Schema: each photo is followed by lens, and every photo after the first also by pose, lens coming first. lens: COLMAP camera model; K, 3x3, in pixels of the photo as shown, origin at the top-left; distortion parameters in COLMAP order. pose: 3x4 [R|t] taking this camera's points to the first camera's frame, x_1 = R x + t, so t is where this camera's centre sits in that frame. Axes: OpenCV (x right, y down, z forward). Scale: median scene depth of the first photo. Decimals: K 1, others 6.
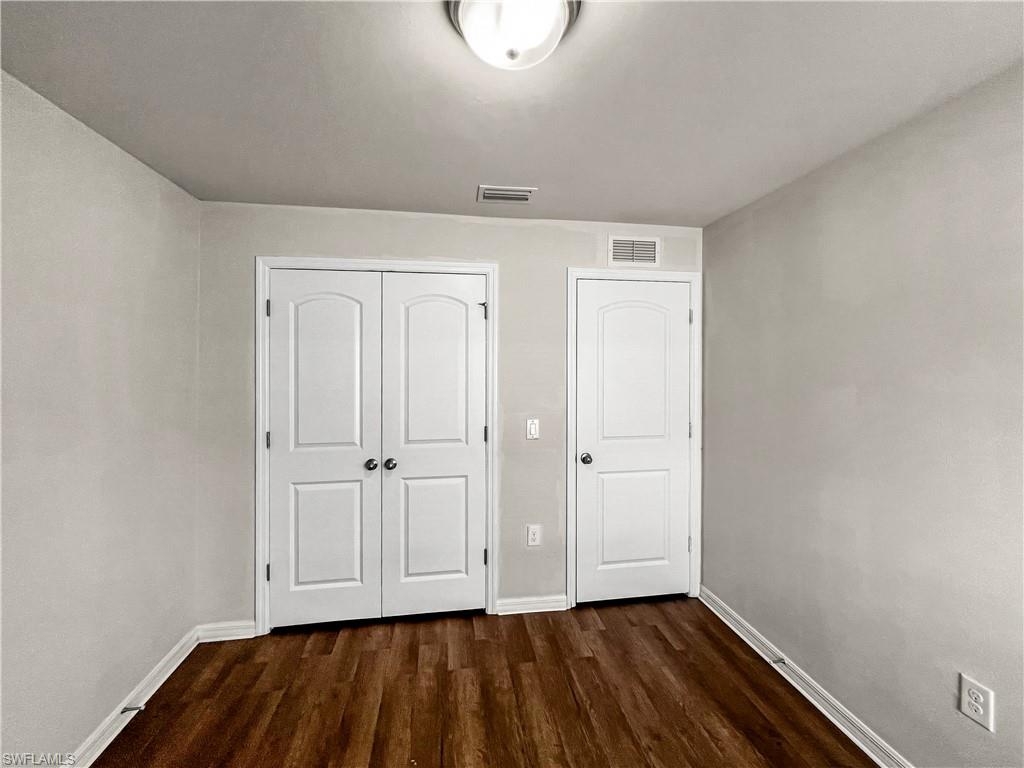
lens RADIAL K [[418.9, 0, 512.0], [0, 418.9, 384.0], [0, 0, 1]] dist [-0.000222, 0.000025]
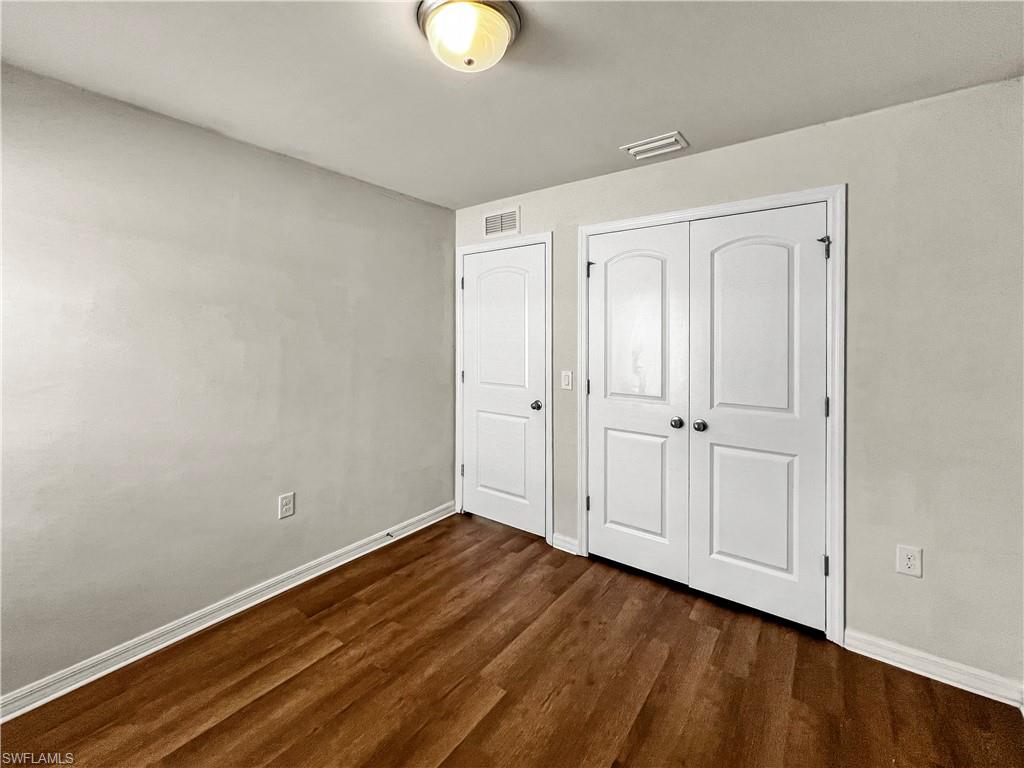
lens RADIAL K [[434.1, 0, 509.8], [0, 434.1, 337.1], [0, 0, 1]] dist [0.000685, 0.000159]
pose [[0.689654, 0.005530, -0.724118, 0.382932], [-0.011189, 0.999933, -0.003020, 0.000614], [0.724053, 0.010185, 0.689669, 0.062364]]
